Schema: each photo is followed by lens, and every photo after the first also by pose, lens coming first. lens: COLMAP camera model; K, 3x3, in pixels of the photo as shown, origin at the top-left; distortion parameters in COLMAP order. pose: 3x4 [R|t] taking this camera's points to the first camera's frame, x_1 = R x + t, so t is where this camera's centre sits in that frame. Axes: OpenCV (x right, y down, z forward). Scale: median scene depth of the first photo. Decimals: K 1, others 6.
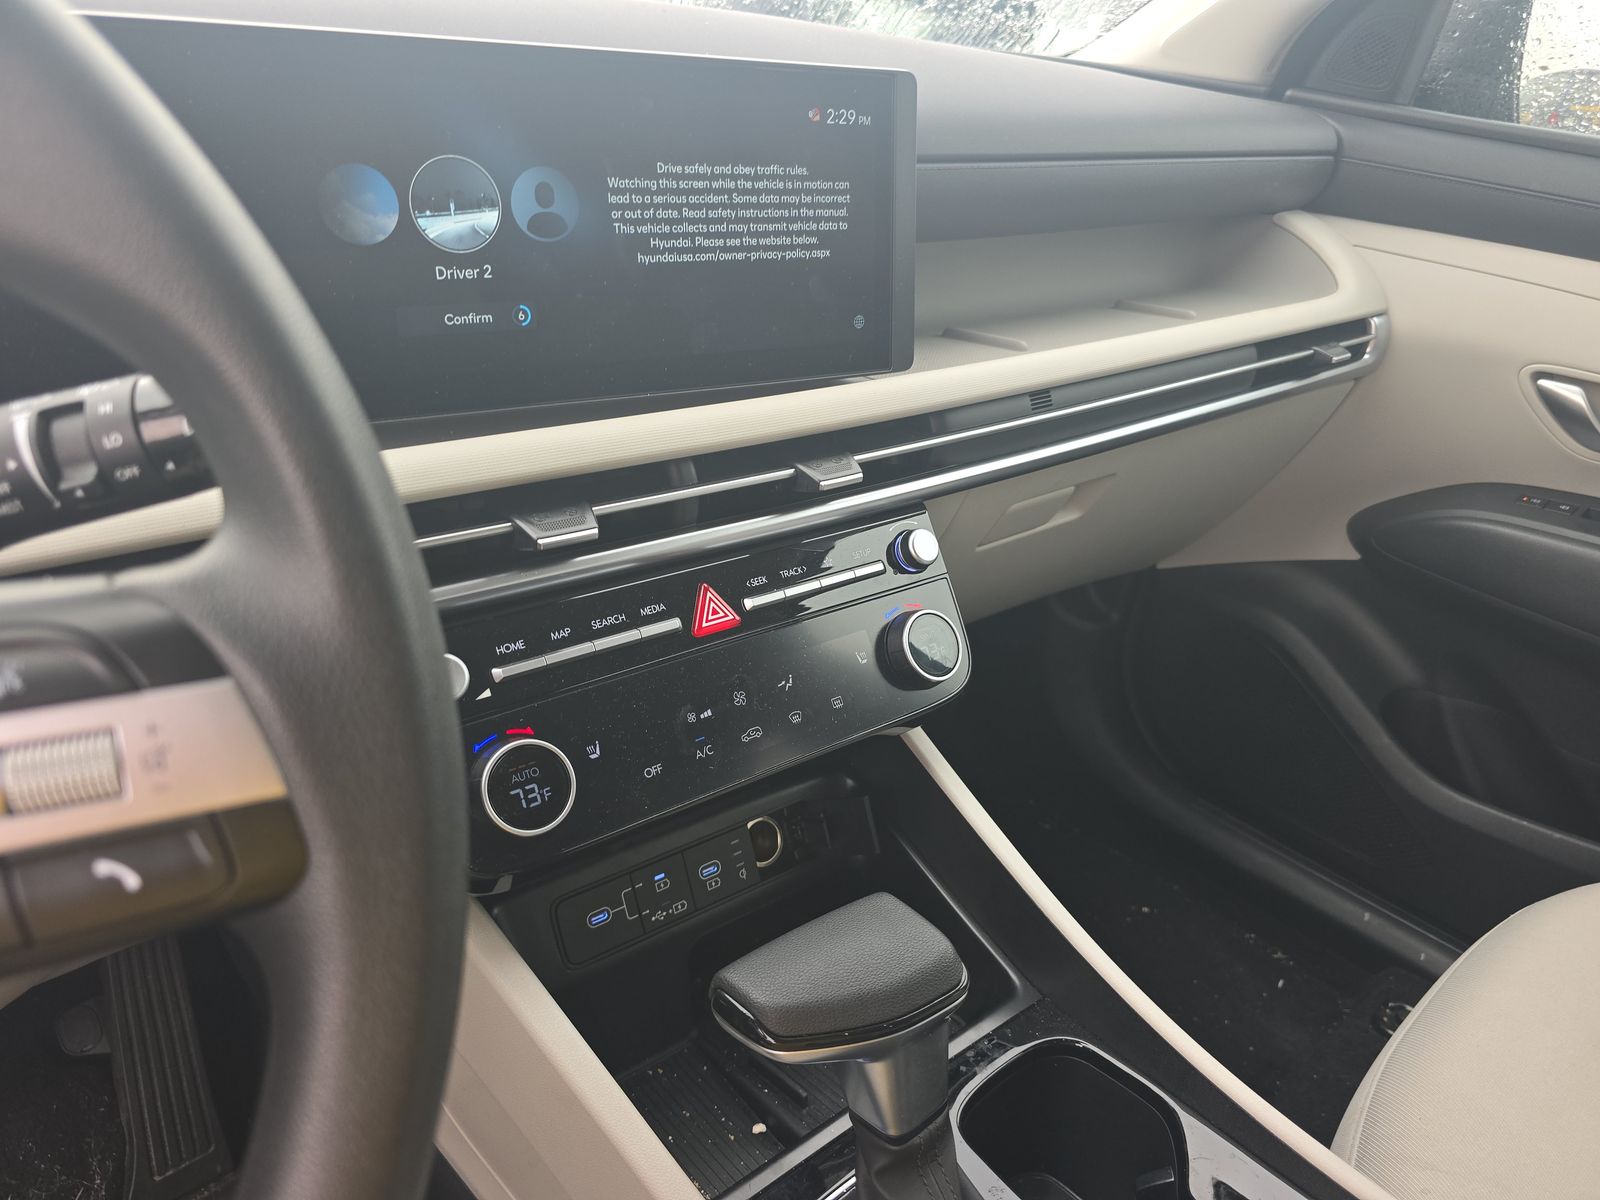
lens RADIAL K [[1109.8, 0, 800.0], [0, 1109.8, 600.0], [0, 0, 1]] dist [0.054465, -0.052390]
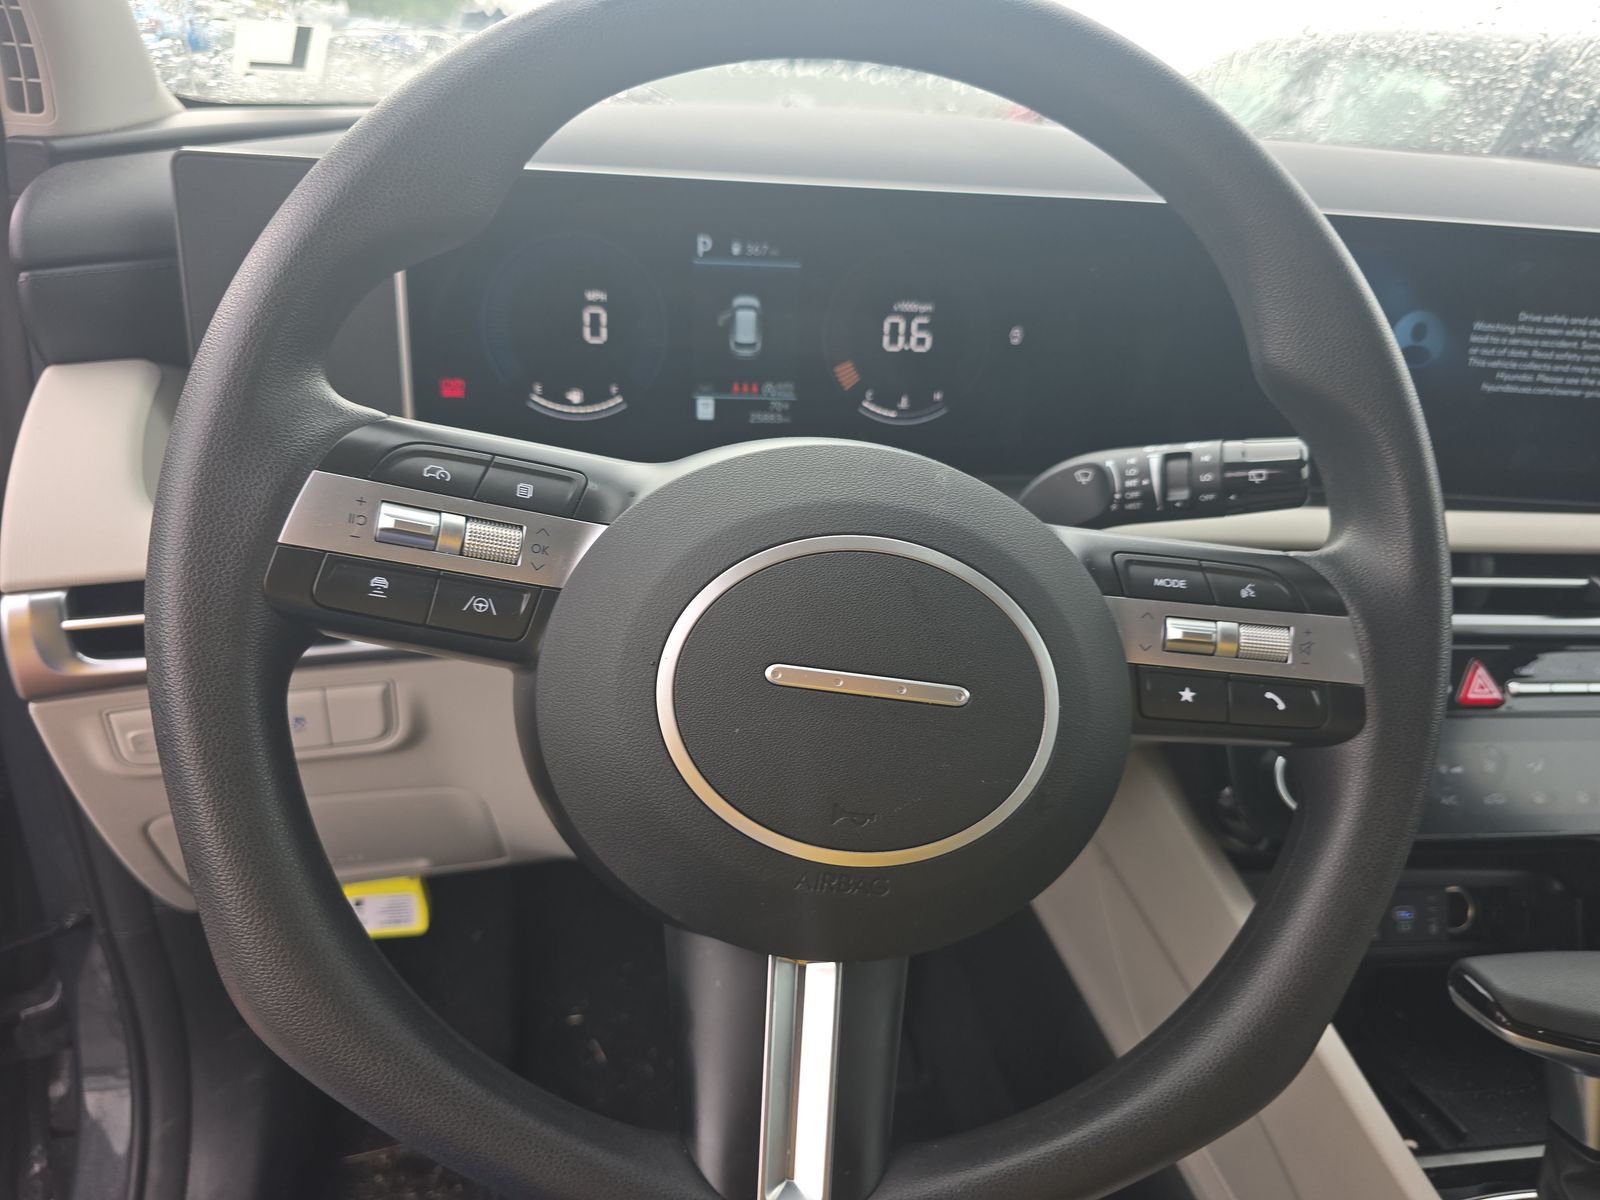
lens RADIAL K [[1155.2, 0, 800.0], [0, 1155.2, 600.0], [0, 0, 1]] dist [0.000883, 0.003054]
pose [[0.860927, 0.204681, -0.465736, -0.147193], [-0.234949, 0.971982, -0.007143, 0.098702], [0.451225, 0.115574, 0.884895, -0.404771]]
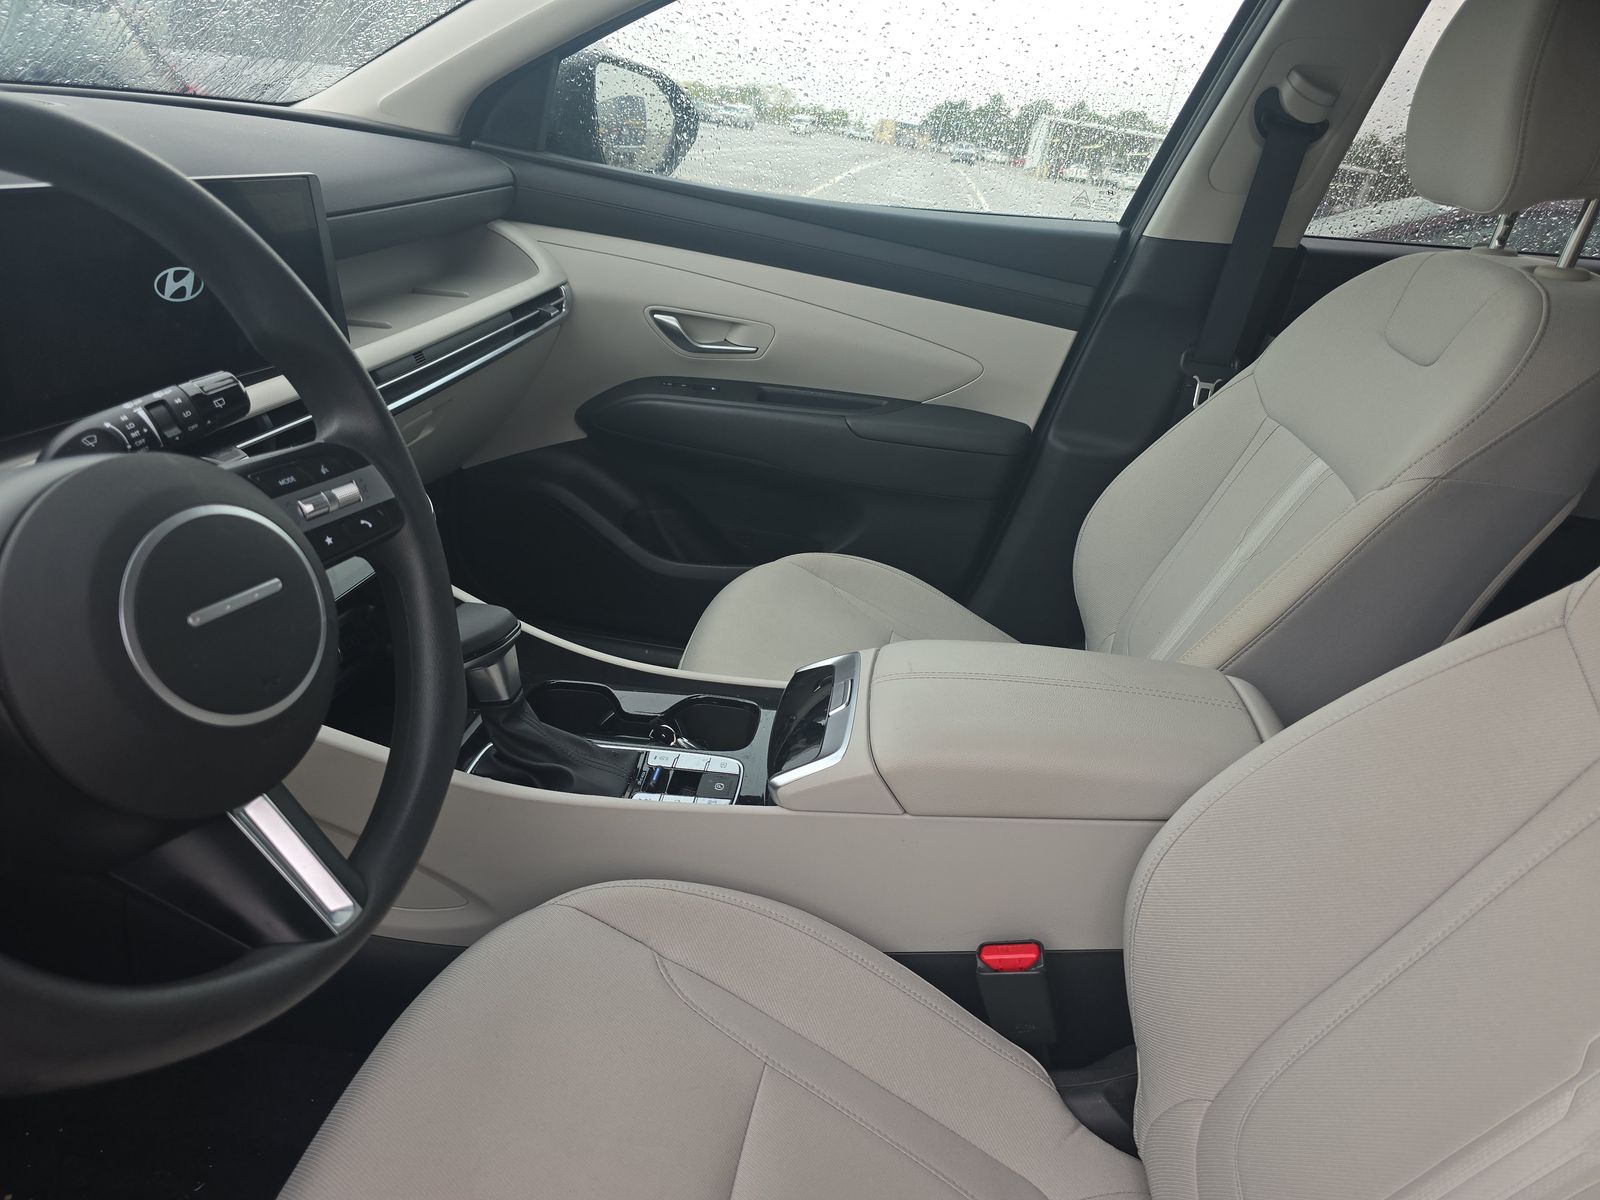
lens RADIAL K [[1107.1, 0, 800.0], [0, 1107.1, 600.0], [0, 0, 1]] dist [0.035175, -0.000098]
pose [[0.749509, -0.254583, 0.611084, -0.602735], [0.225869, 0.966049, 0.125431, 0.118843], [-0.622270, 0.044014, 0.781565, -0.832135]]
